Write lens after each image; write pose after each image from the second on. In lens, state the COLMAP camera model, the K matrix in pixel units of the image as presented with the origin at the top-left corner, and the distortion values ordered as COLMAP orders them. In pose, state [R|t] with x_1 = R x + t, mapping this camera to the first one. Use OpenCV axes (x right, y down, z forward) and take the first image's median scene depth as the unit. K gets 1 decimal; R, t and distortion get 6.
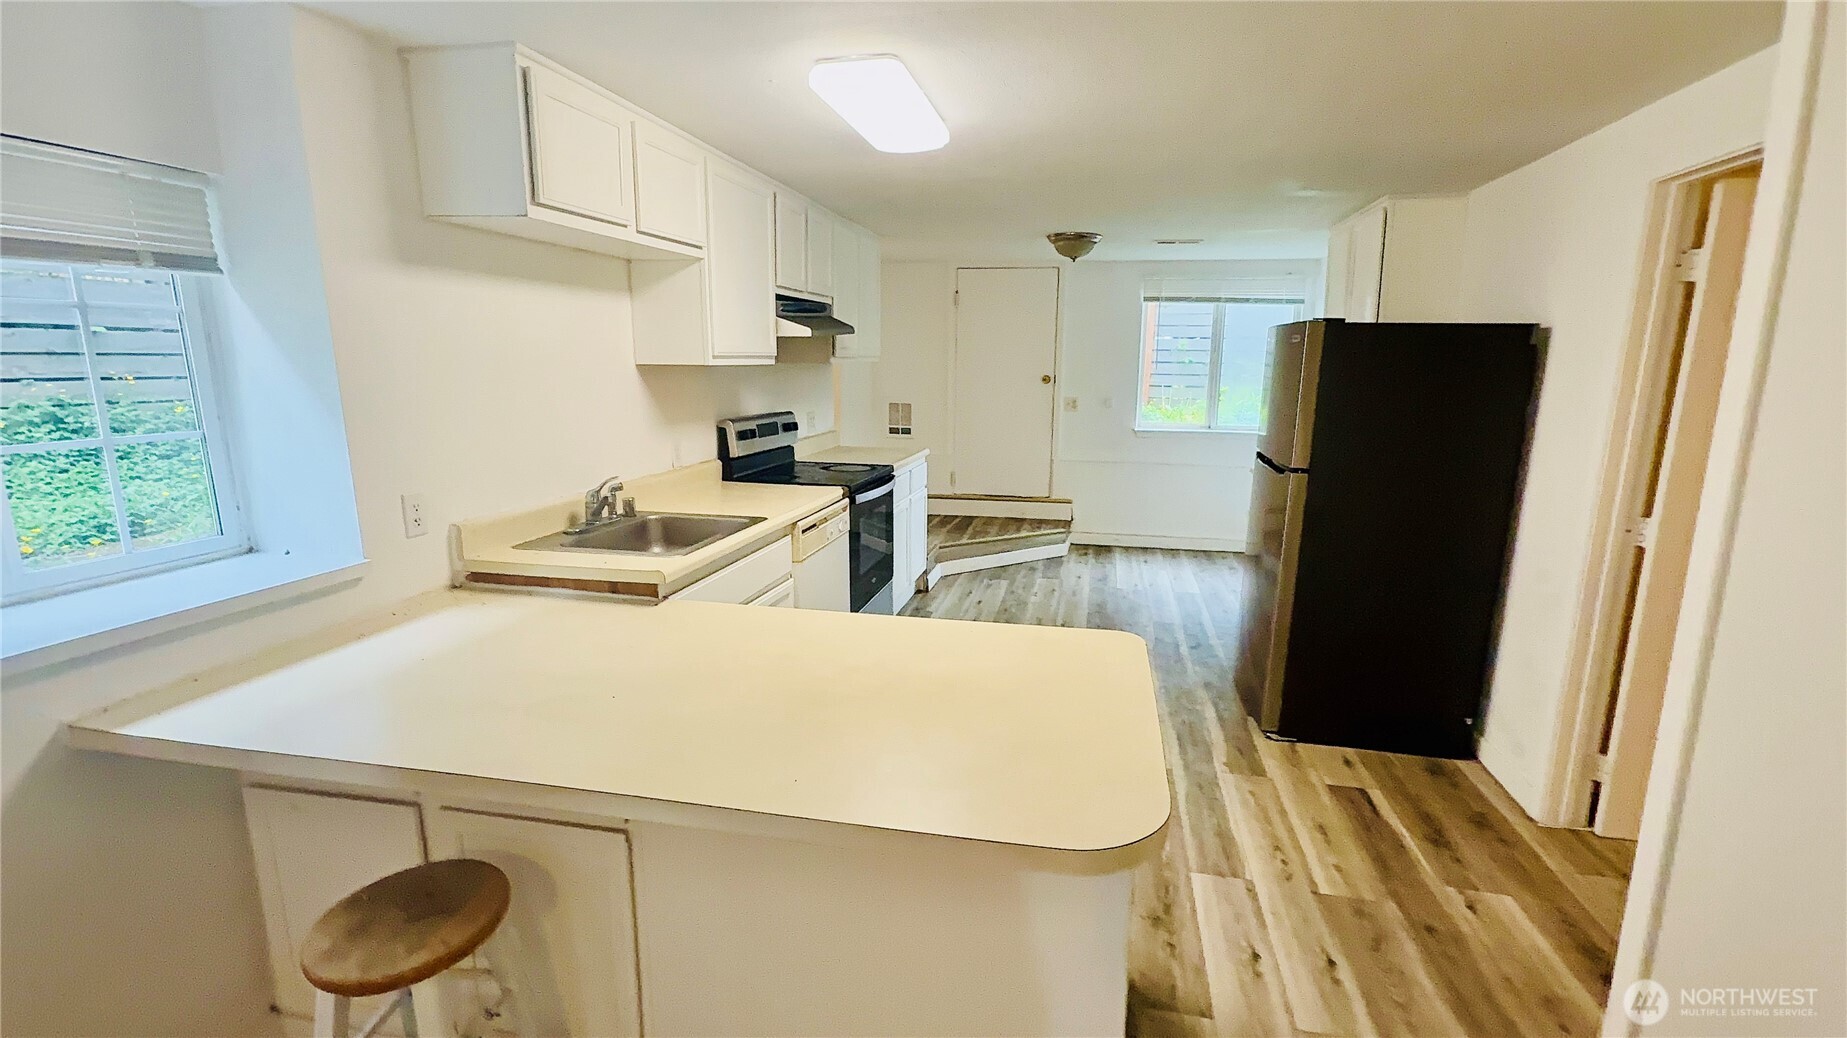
lens RADIAL K [[806.2, 0, 936.1], [0, 806.2, 520.7], [0, 0, 1]] dist [0.010464, 0.000057]
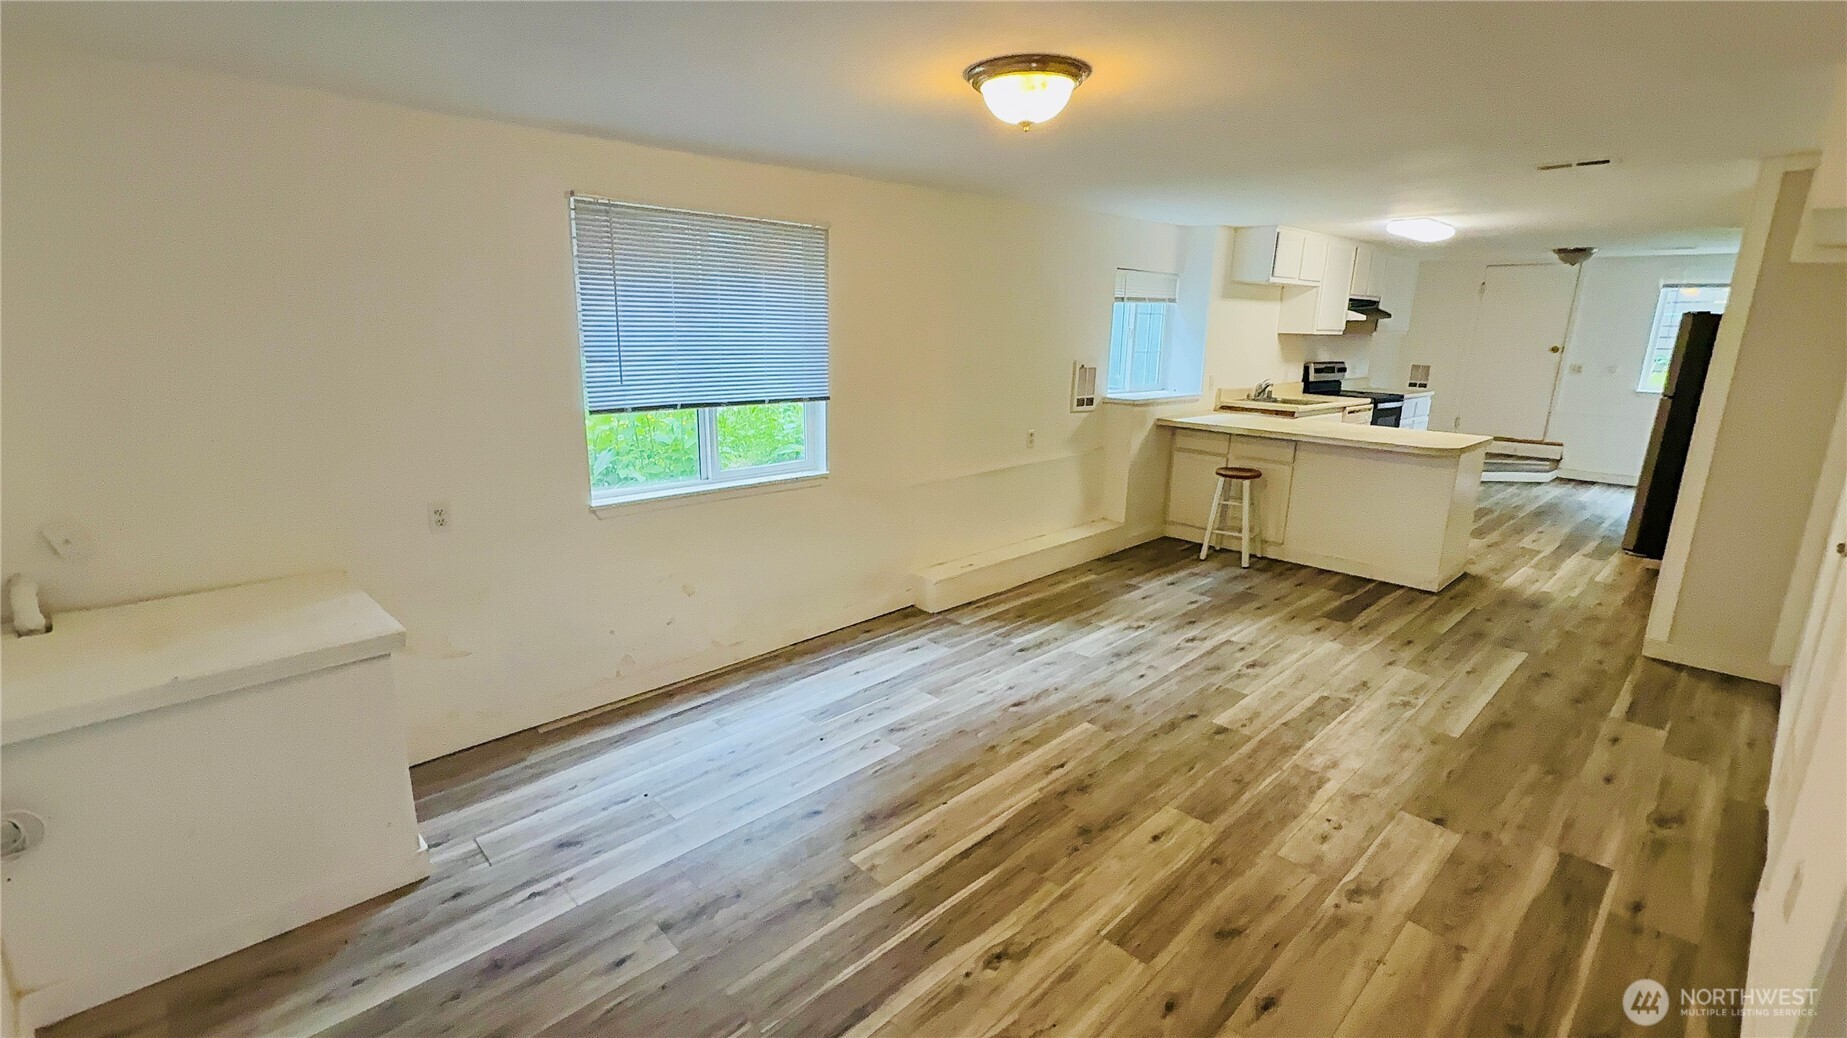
lens RADIAL K [[806.2, 0, 912.9], [0, 806.2, 530.1], [0, 0, 1]] dist [0.010464, 0.000057]
pose [[0.814990, 0.144939, -0.561056, 0.119861], [-0.123853, 0.989410, 0.075687, 0.252627], [0.566085, 0.007805, 0.824310, -1.185104]]
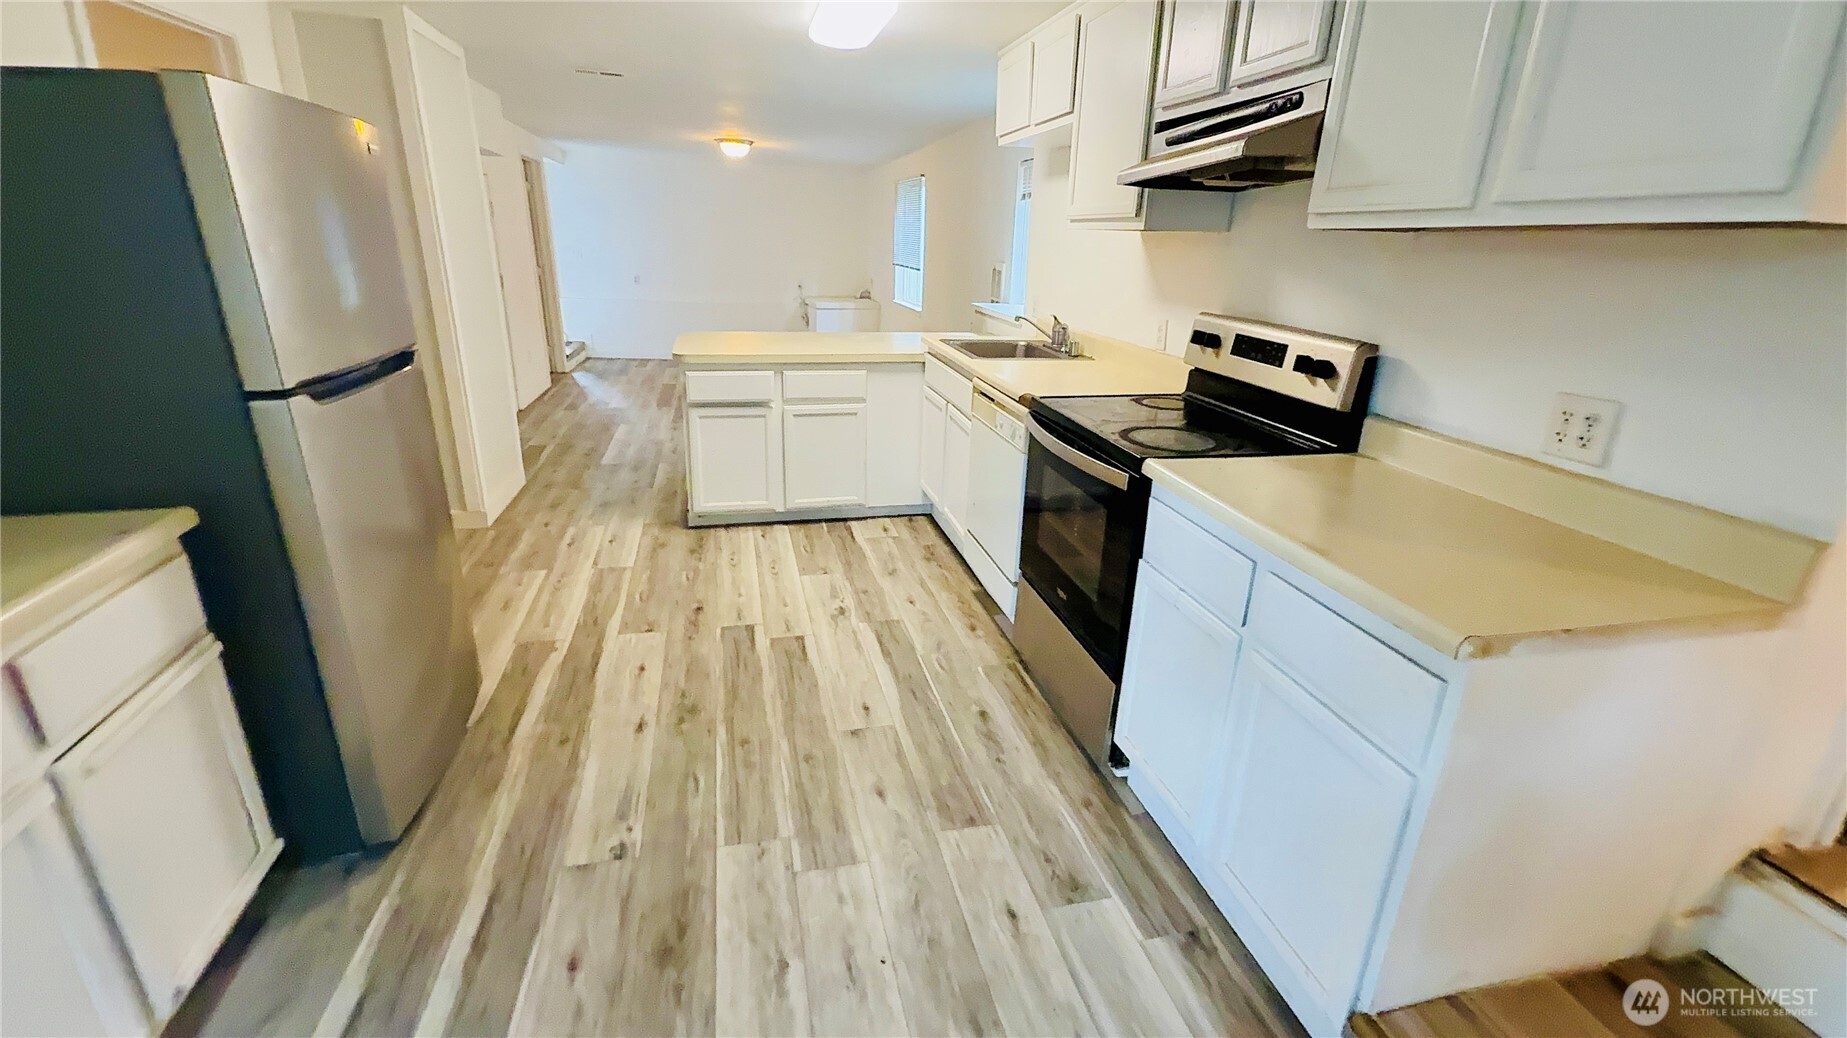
lens RADIAL K [[806.2, 0, 918.9], [0, 806.2, 521.5], [0, 0, 1]] dist [0.010464, 0.000057]
pose [[-0.906615, 0.111712, -0.406903, 0.286595], [-0.117550, 0.859278, 0.497819, -0.290381], [0.405255, 0.499161, -0.765902, 1.531134]]
